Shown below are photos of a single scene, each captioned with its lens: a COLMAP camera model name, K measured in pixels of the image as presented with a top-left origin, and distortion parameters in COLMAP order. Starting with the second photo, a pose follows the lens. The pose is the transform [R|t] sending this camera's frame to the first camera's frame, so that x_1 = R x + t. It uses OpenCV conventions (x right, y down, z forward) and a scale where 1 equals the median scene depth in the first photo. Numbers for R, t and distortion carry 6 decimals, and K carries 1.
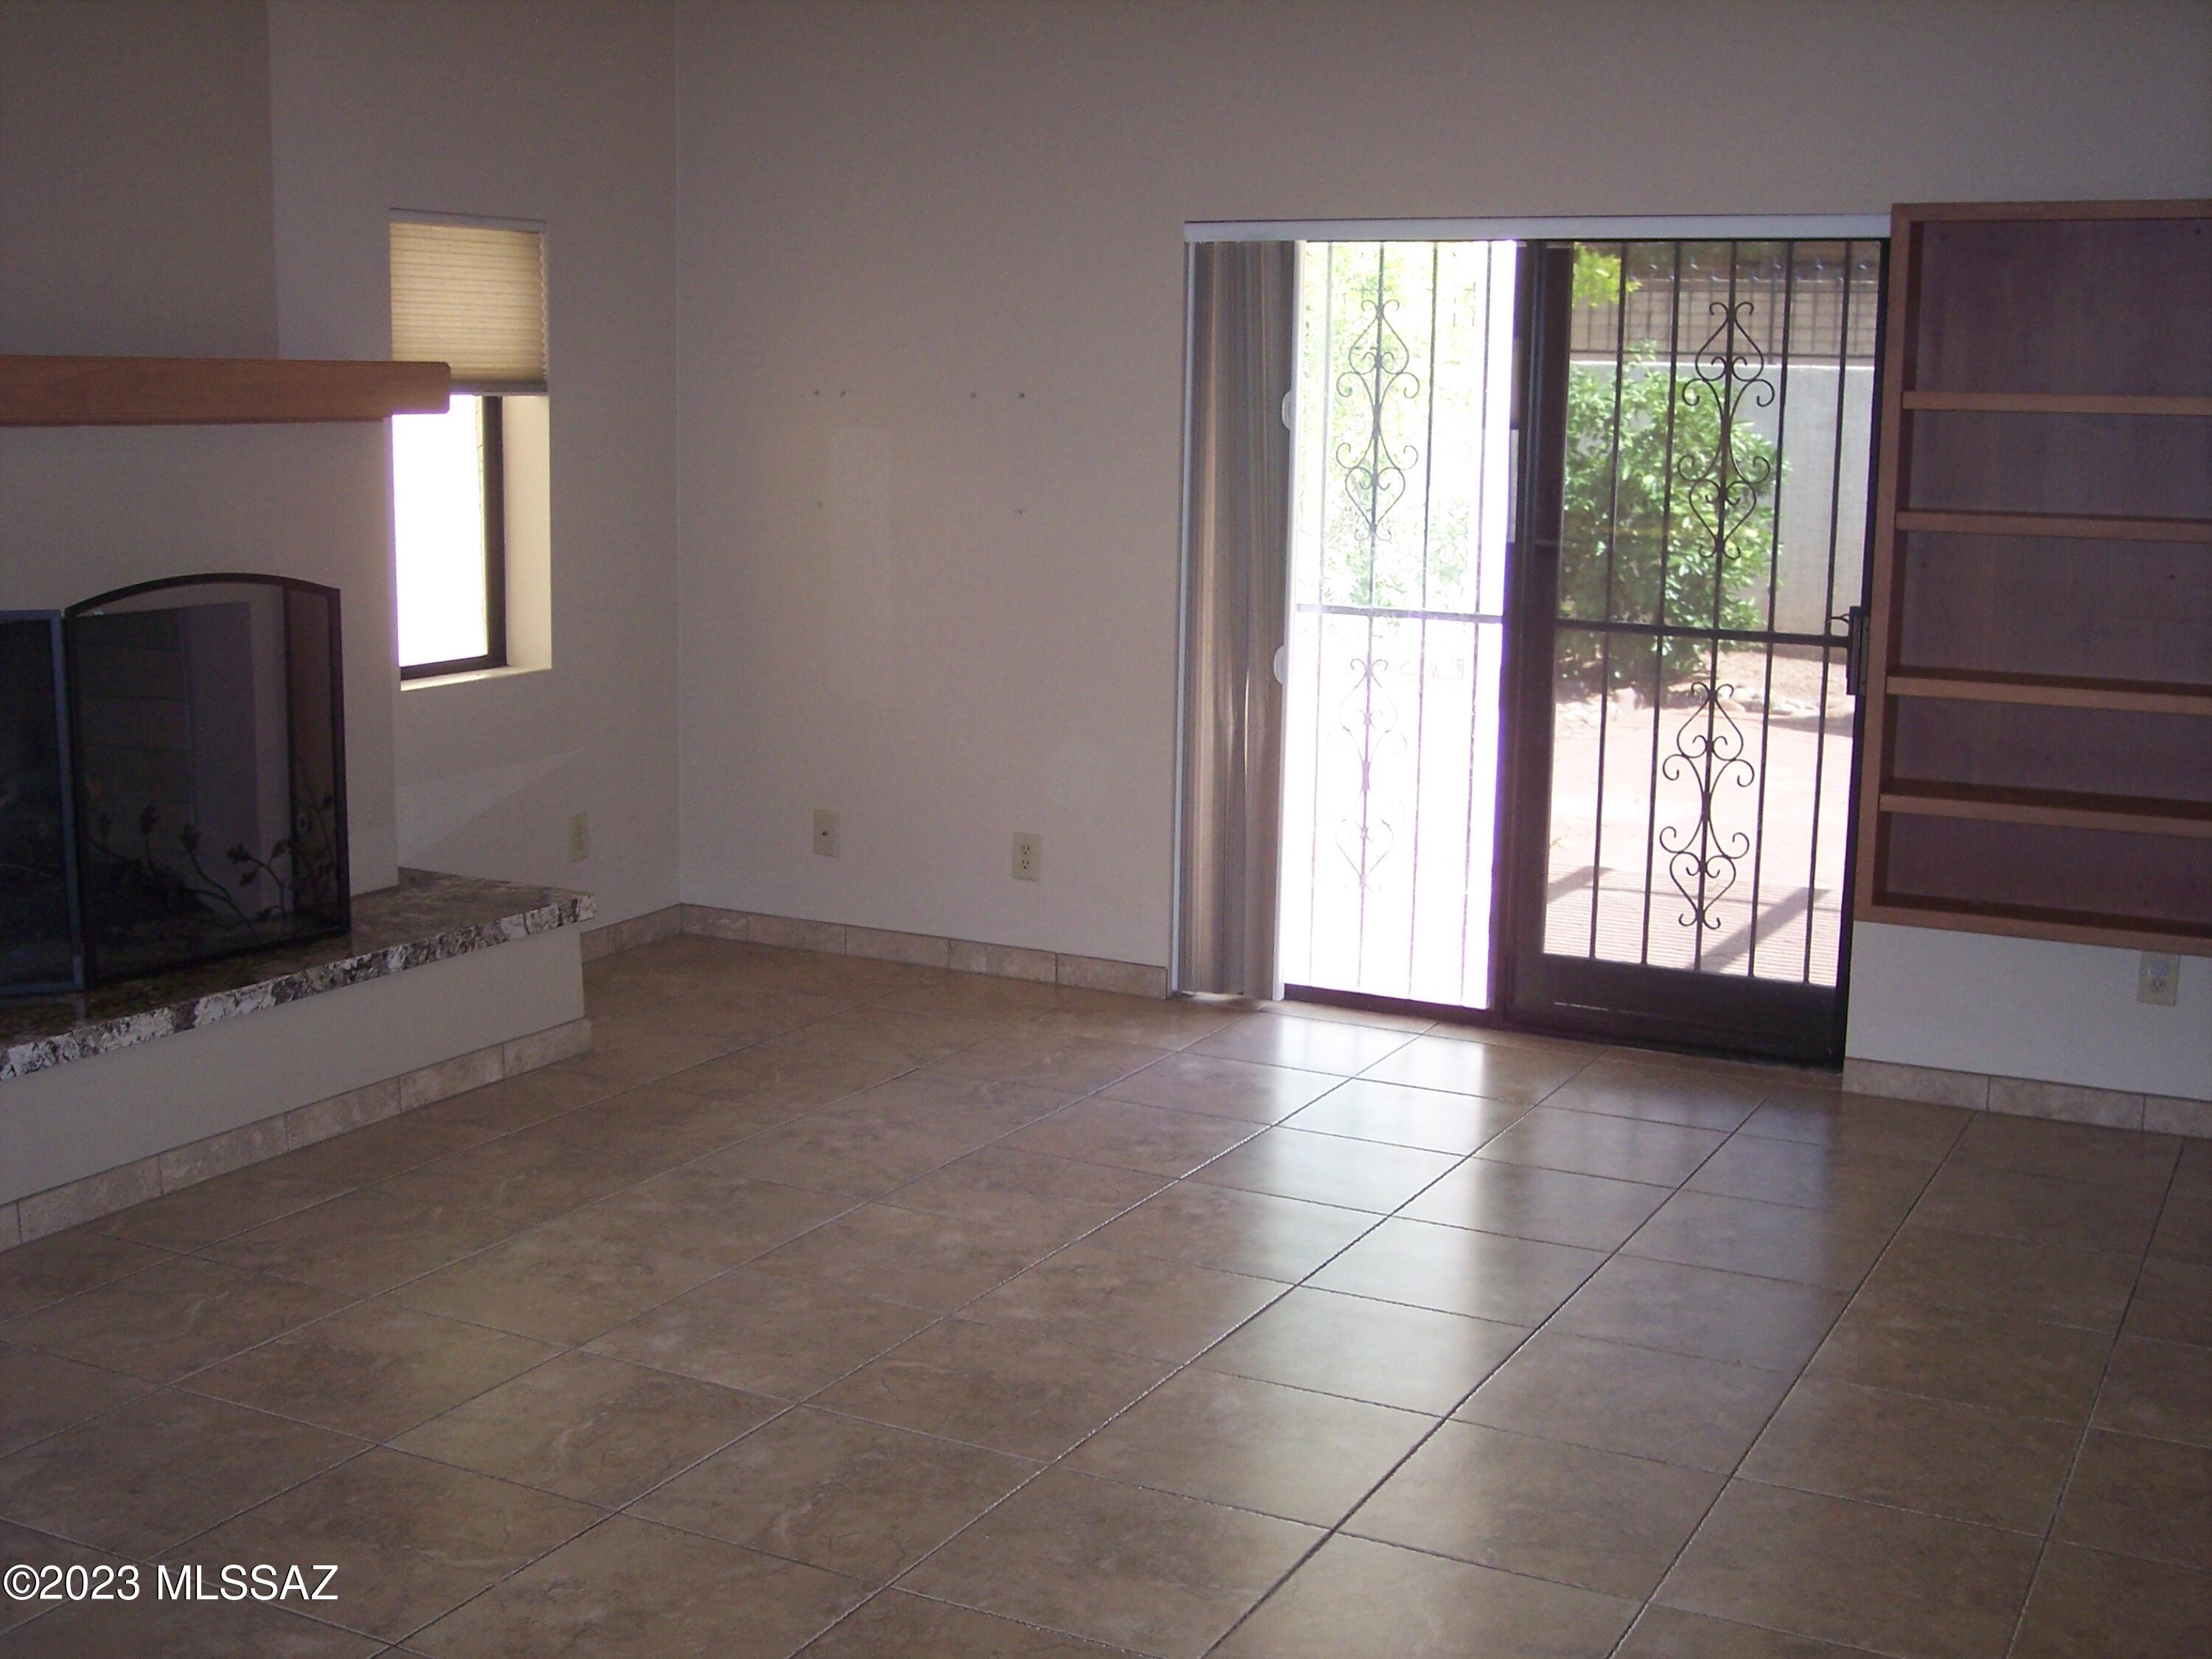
lens RADIAL K [[2571.6, 0, 1120.7], [0, 2571.6, 841.3], [0, 0, 1]] dist [-0.158025, 0.281256]
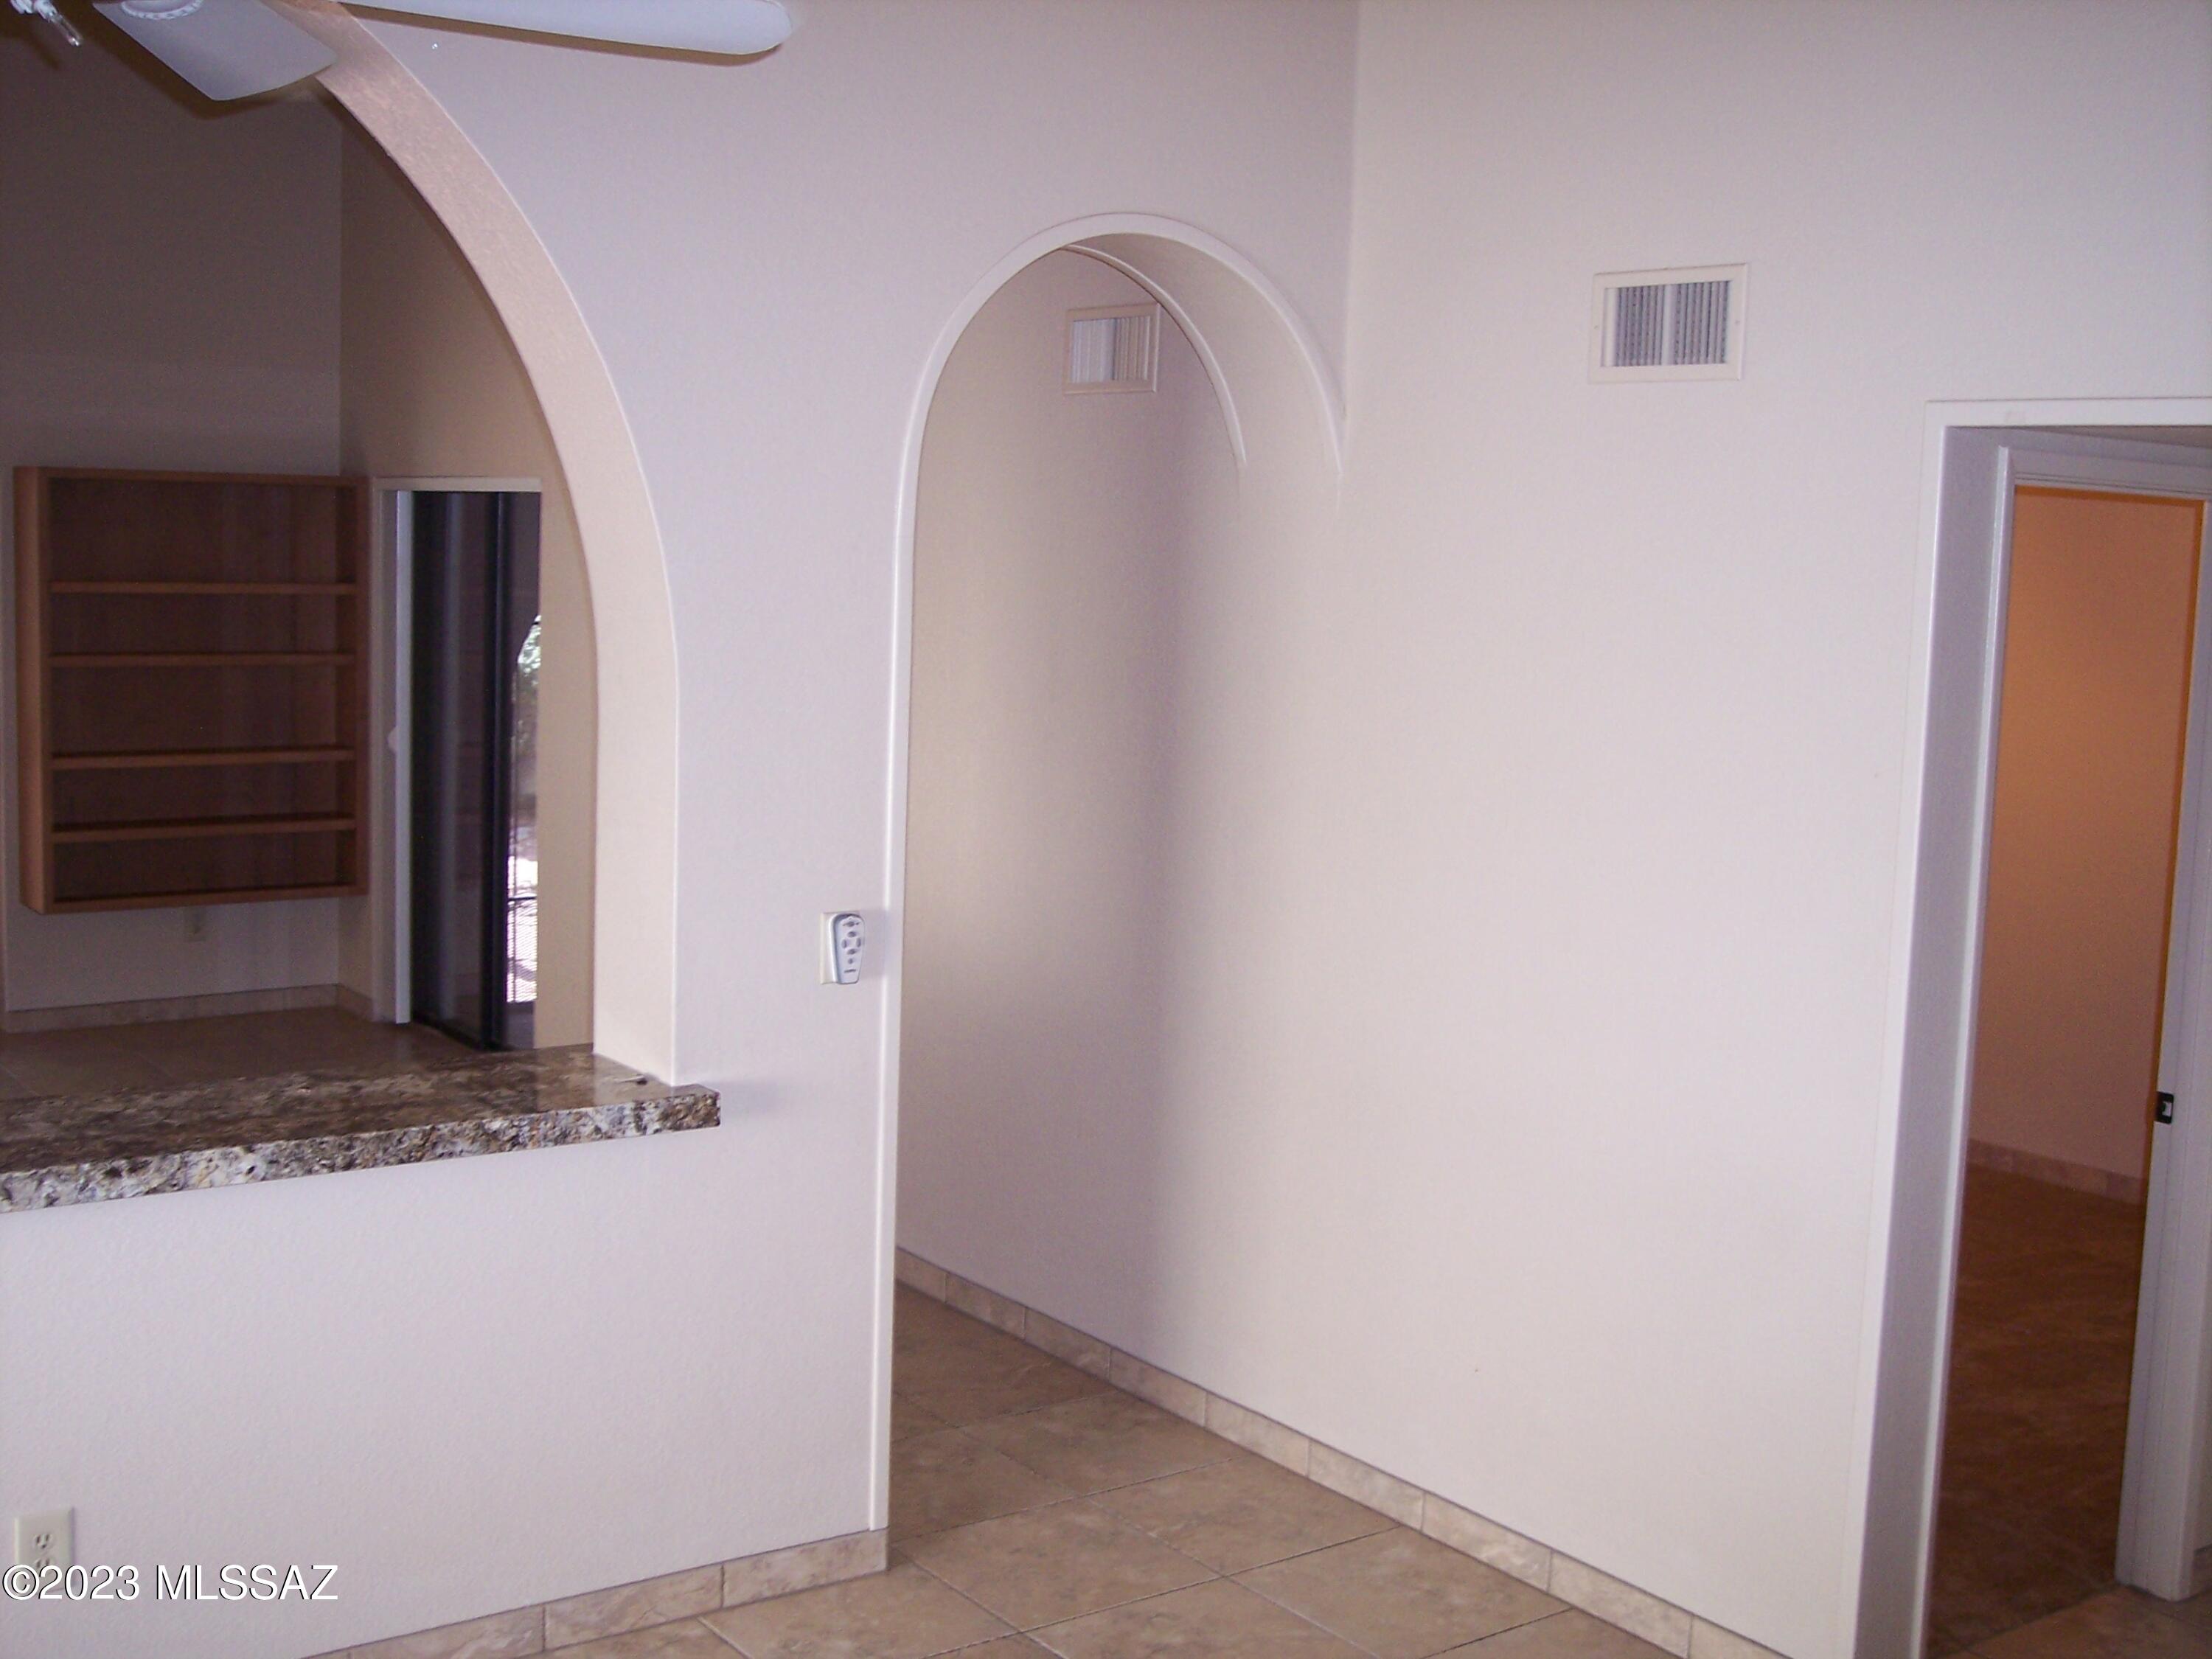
lens RADIAL K [[2561.6, 0, 1106.0], [0, 2561.6, 829.5], [0, 0, 1]] dist [-0.154605, 0.285375]
pose [[0.438656, -0.101903, 0.892858, -0.770495], [0.129444, 0.990354, 0.049436, -0.012094], [-0.889283, 0.093890, 0.447616, -0.277134]]
